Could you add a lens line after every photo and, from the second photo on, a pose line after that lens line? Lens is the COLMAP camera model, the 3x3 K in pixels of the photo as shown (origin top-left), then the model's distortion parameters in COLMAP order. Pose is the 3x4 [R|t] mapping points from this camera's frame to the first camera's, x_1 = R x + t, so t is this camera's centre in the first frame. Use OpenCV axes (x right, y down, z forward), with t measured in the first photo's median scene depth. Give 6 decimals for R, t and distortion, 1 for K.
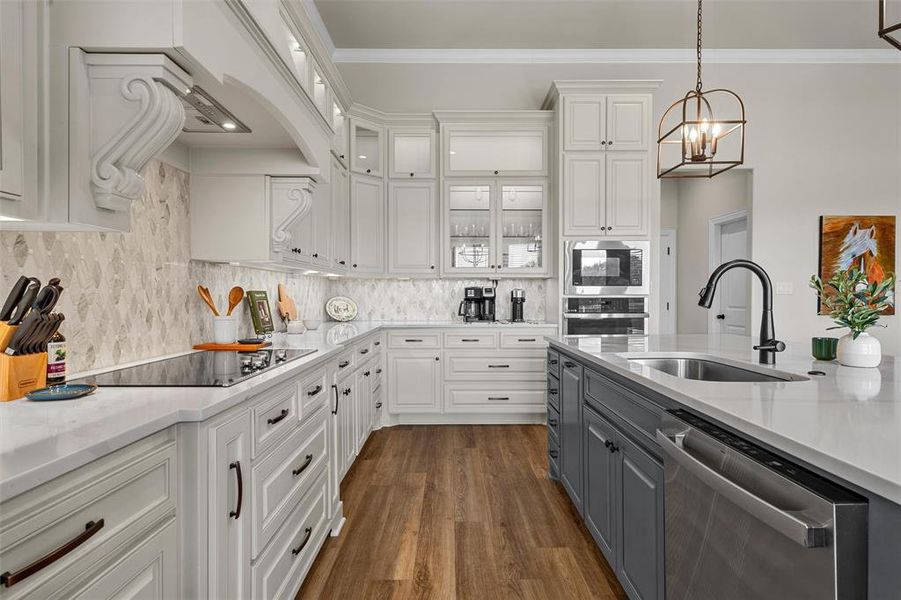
lens RADIAL K [[480.3, 0, 455.2], [0, 480.3, 303.0], [0, 0, 1]] dist [-0.000757, 0.000141]
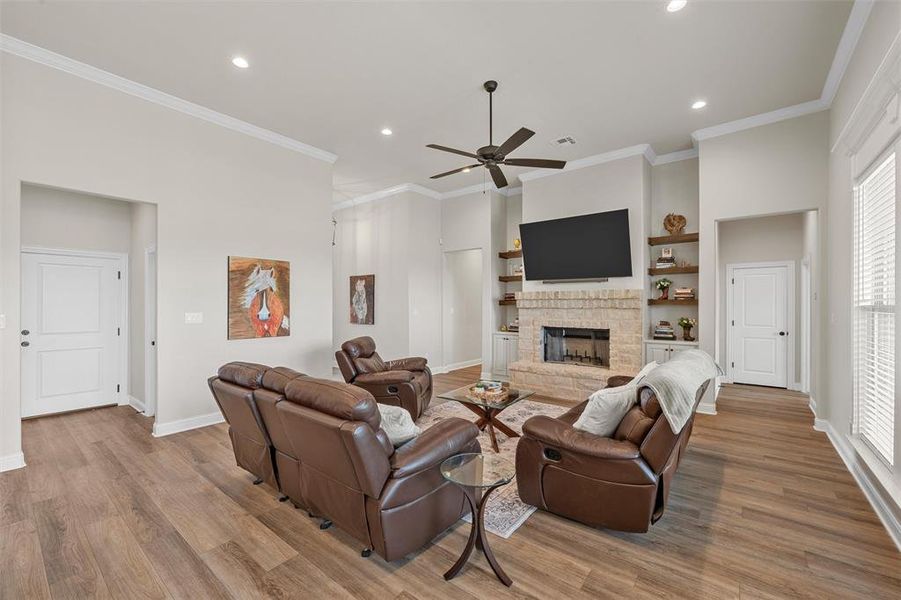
lens RADIAL K [[366.3, 0, 451.3], [0, 366.3, 303.8], [0, 0, 1]] dist [0.000391, 0.000346]
pose [[0.628249, 0.001485, 0.778011, 0.566165], [0.011490, 0.999871, -0.011187, -0.065815], [-0.777928, 0.015968, 0.628151, 0.010186]]
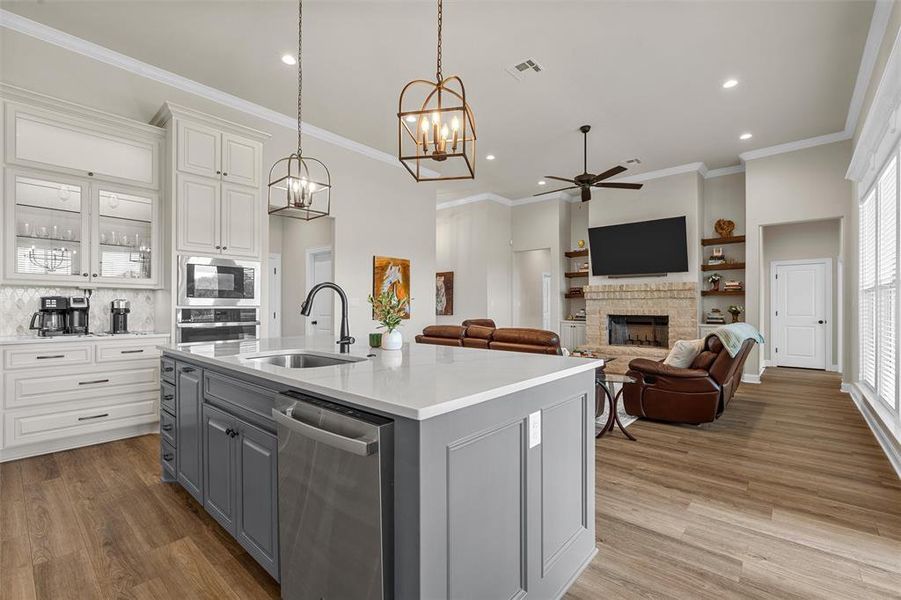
lens RADIAL K [[392.3, 0, 451.4], [0, 392.3, 305.0], [0, 0, 1]] dist [0.001119, 0.000059]
pose [[0.664648, 0.006619, 0.747128, -0.024889], [0.008214, 0.999836, -0.016164, 0.000267], [-0.747112, 0.016880, 0.664484, -0.036540]]
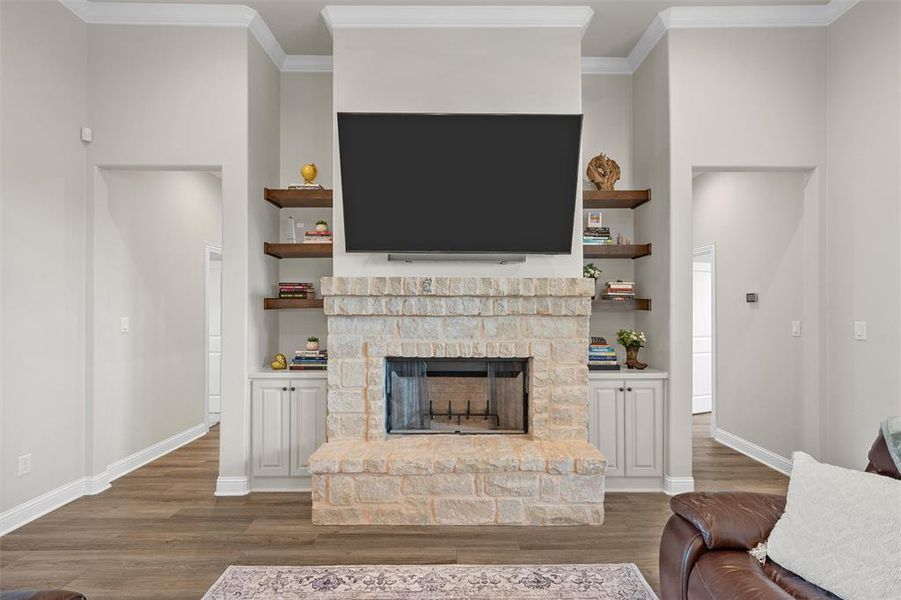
lens RADIAL K [[422.3, 0, 451.5], [0, 422.3, 303.6], [0, 0, 1]] dist [0.000762, 0.000189]
pose [[0.001629, 0.014754, 0.999890, 1.293099], [0.013314, 0.999802, -0.014775, -0.070235], [-0.999910, 0.013337, 0.001432, 0.623233]]
